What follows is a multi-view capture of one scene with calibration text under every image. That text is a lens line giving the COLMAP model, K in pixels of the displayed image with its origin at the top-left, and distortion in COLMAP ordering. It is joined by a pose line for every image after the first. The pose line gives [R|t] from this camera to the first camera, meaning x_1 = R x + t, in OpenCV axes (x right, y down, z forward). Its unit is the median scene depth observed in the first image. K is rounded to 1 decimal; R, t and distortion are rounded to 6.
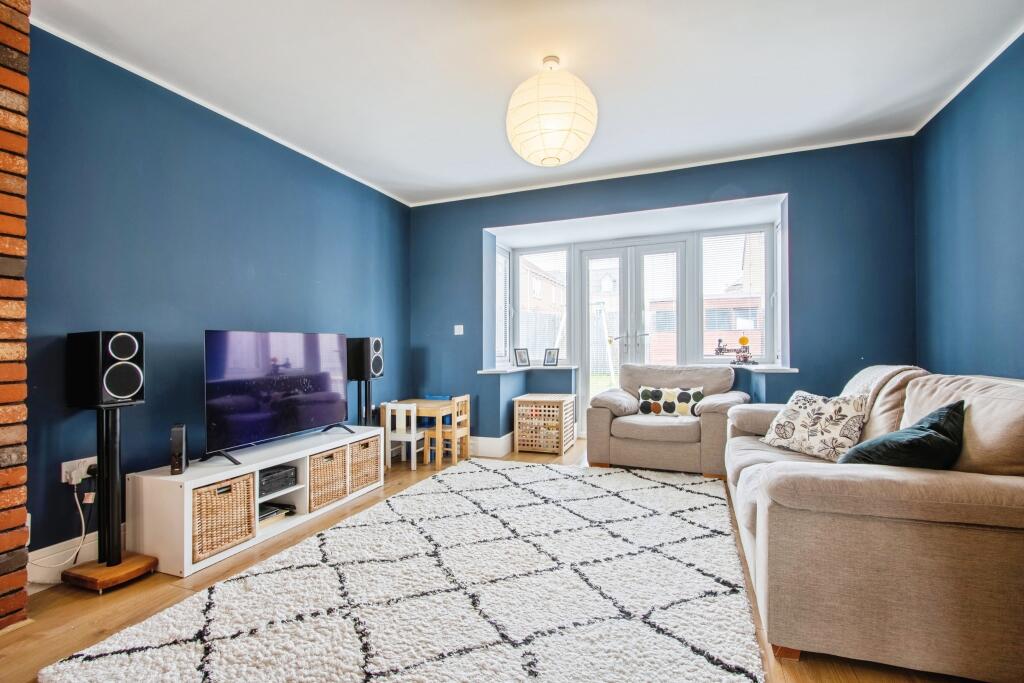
lens RADIAL K [[479.8, 0, 509.9], [0, 479.8, 339.0], [0, 0, 1]] dist [-0.002176, -0.000218]
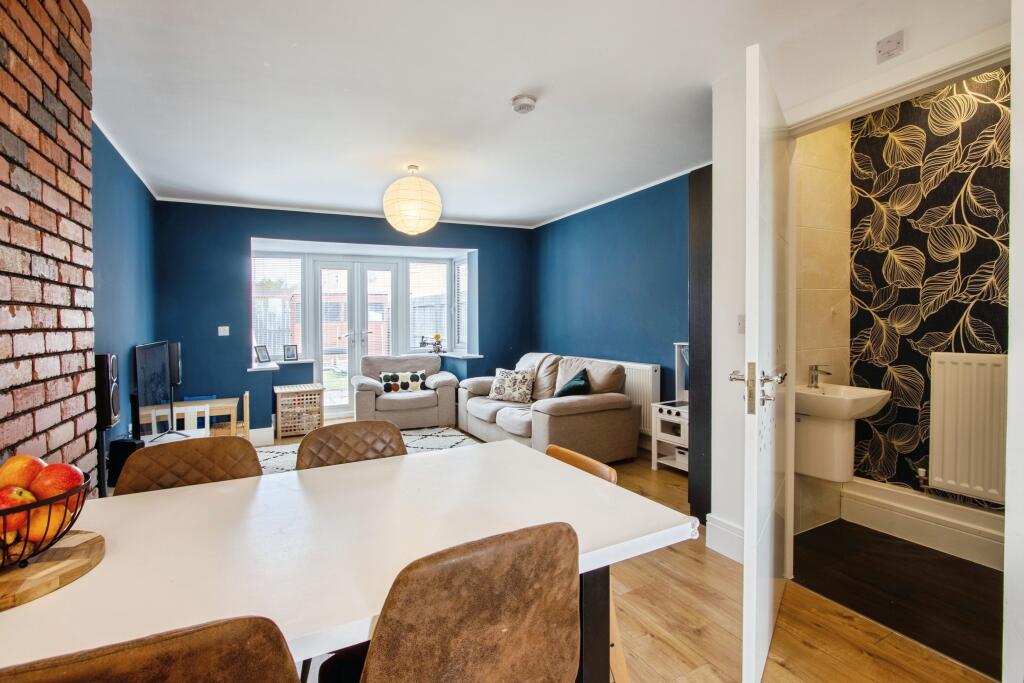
lens RADIAL K [[479.8, 0, 509.9], [0, 479.8, 339.0], [0, 0, 1]] dist [-0.002176, -0.000218]
pose [[0.670800, -0.018710, 0.741402, -0.503854], [-0.008495, 0.999422, 0.032908, -0.044888], [-0.741589, -0.028374, 0.670254, -0.173633]]
